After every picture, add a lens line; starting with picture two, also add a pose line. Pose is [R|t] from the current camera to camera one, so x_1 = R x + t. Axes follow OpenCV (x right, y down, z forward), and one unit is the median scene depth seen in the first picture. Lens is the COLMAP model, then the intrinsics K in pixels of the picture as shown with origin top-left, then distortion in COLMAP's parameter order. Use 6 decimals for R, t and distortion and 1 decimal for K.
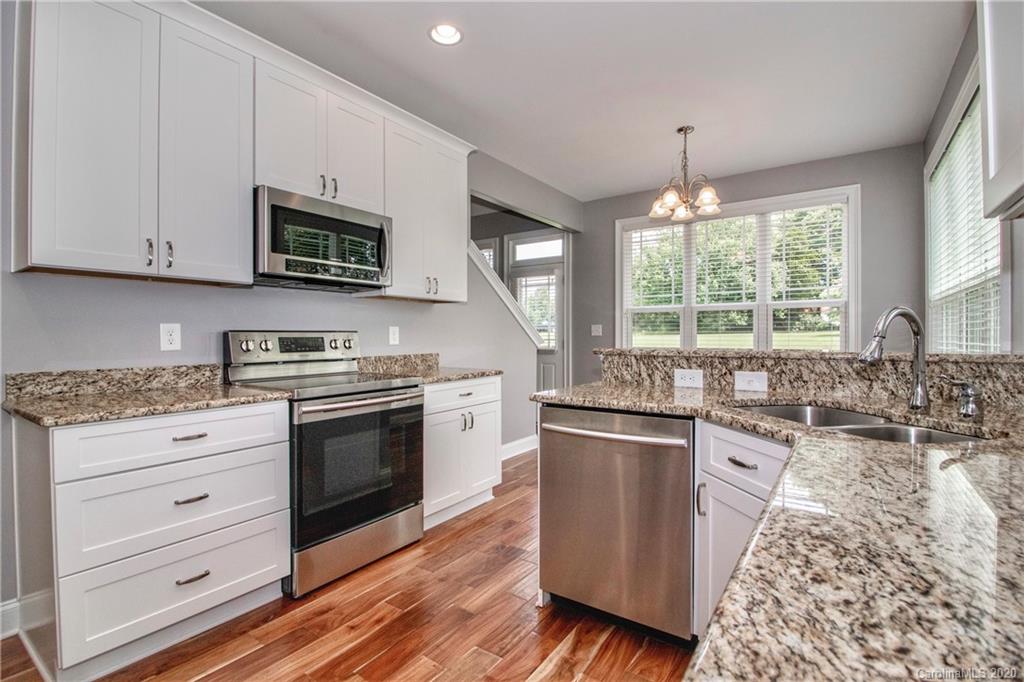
lens RADIAL K [[470.5, 0, 517.5], [0, 470.5, 335.0], [0, 0, 1]] dist [0.001327, -0.010635]
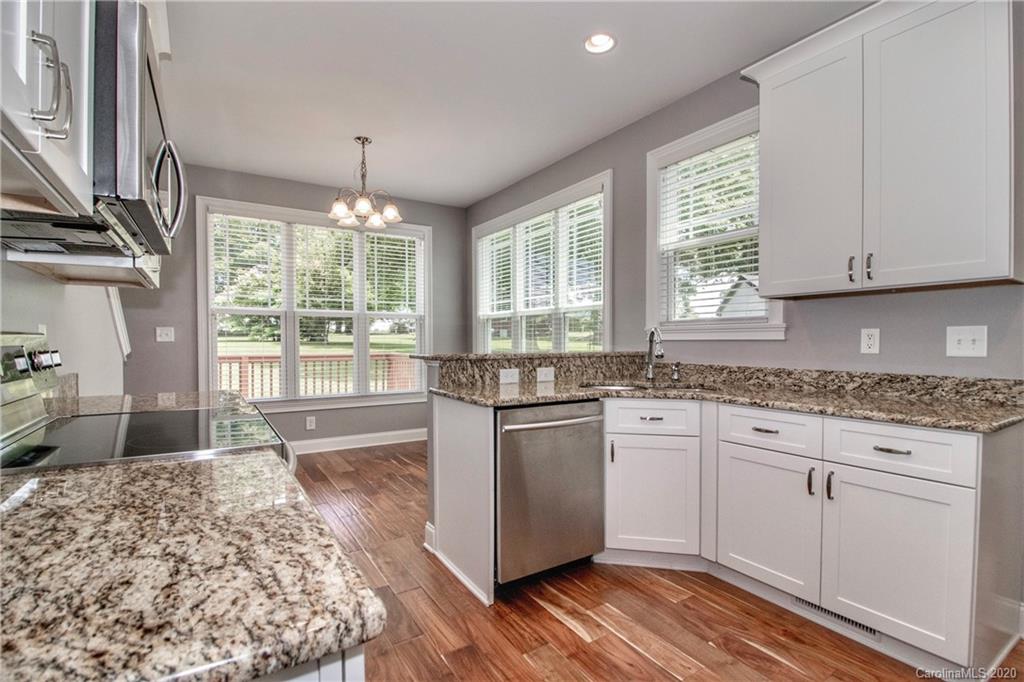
lens RADIAL K [[487.1, 0, 507.8], [0, 487.1, 343.2], [0, 0, 1]] dist [-0.000816, -0.013422]
pose [[0.388570, -0.001843, 0.921417, -0.830302], [-0.001760, 0.999995, 0.002742, 0.001039], [-0.921417, -0.002687, 0.388565, 0.501688]]
